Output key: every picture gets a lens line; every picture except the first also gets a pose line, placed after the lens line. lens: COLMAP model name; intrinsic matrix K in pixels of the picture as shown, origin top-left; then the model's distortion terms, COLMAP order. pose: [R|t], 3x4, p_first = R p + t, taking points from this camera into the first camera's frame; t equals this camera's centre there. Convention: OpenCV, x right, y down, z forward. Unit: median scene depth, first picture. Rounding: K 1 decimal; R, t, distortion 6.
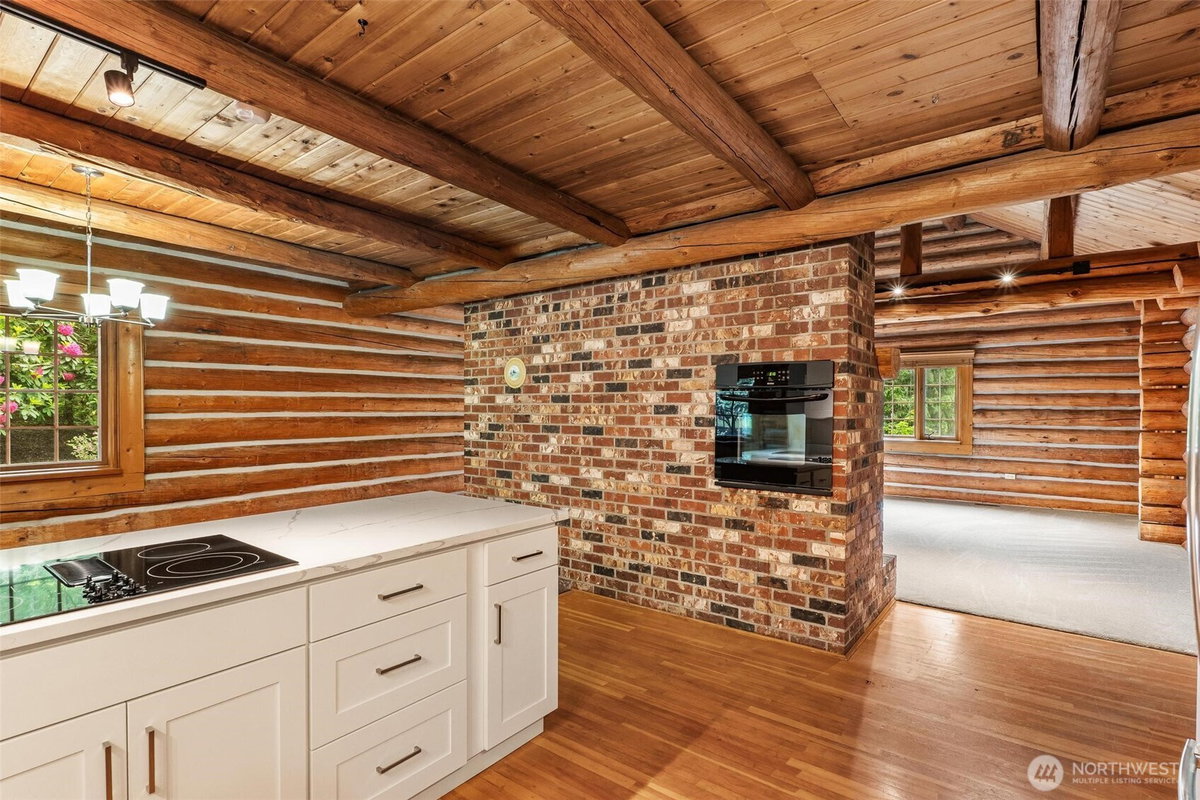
lens RADIAL K [[577.7, 0, 605.4], [0, 577.7, 408.8], [0, 0, 1]] dist [0.001472, 0.000506]
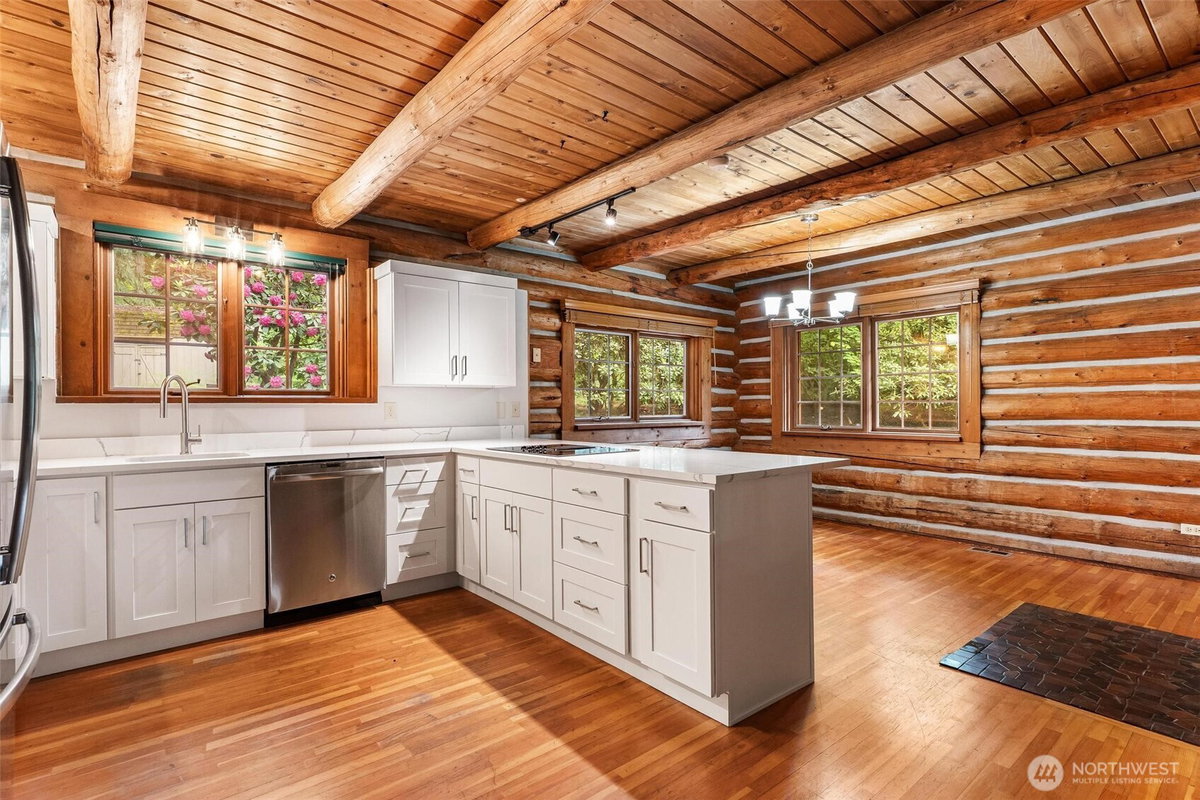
lens RADIAL K [[577.7, 0, 605.4], [0, 577.7, 408.8], [0, 0, 1]] dist [0.001472, 0.000506]
pose [[-0.226584, 0.001847, -0.973990, 0.455892], [0.002061, 0.999997, 0.001417, 0.044687], [0.973989, -0.001686, -0.226587, 0.589901]]
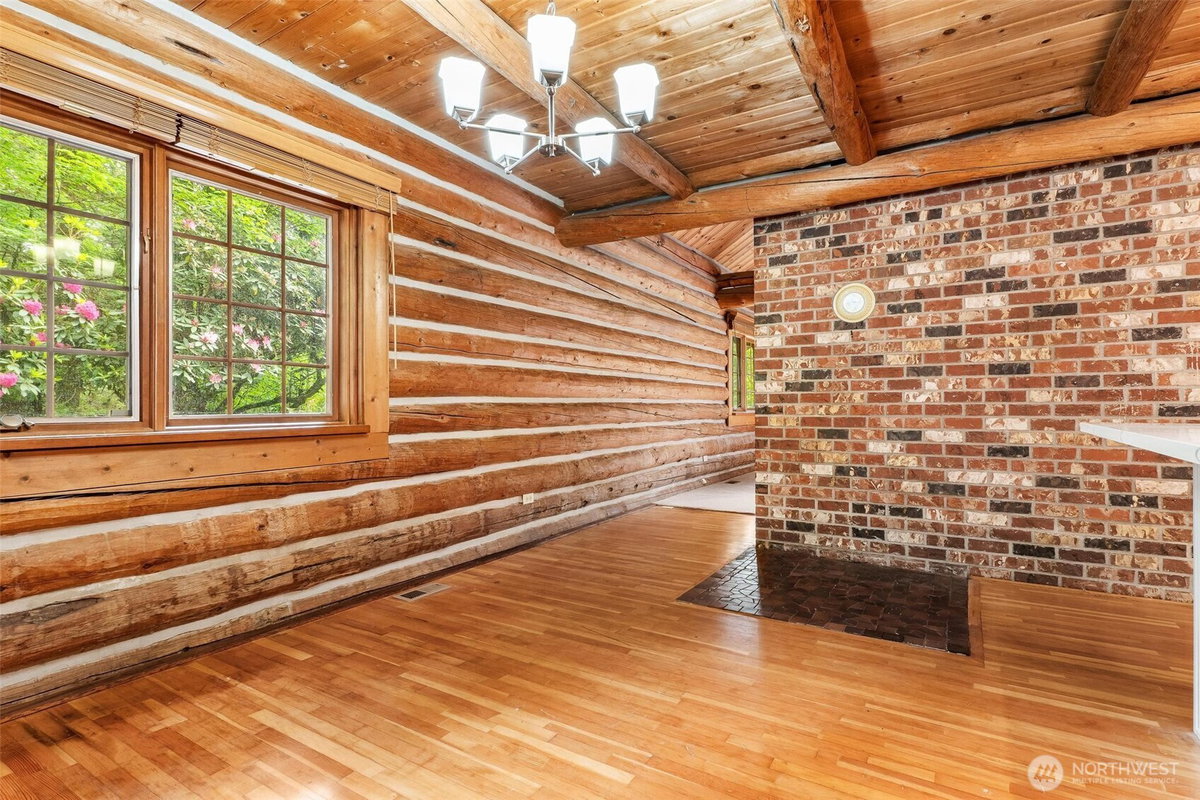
lens RADIAL K [[582.7, 0, 600.7], [0, 582.7, 395.9], [0, 0, 1]] dist [-0.000045, 0.000219]
pose [[0.995341, -0.005122, 0.096278, -0.637295], [0.006965, 0.999799, -0.018814, 0.084468], [-0.096163, 0.019397, 0.995177, 0.278049]]
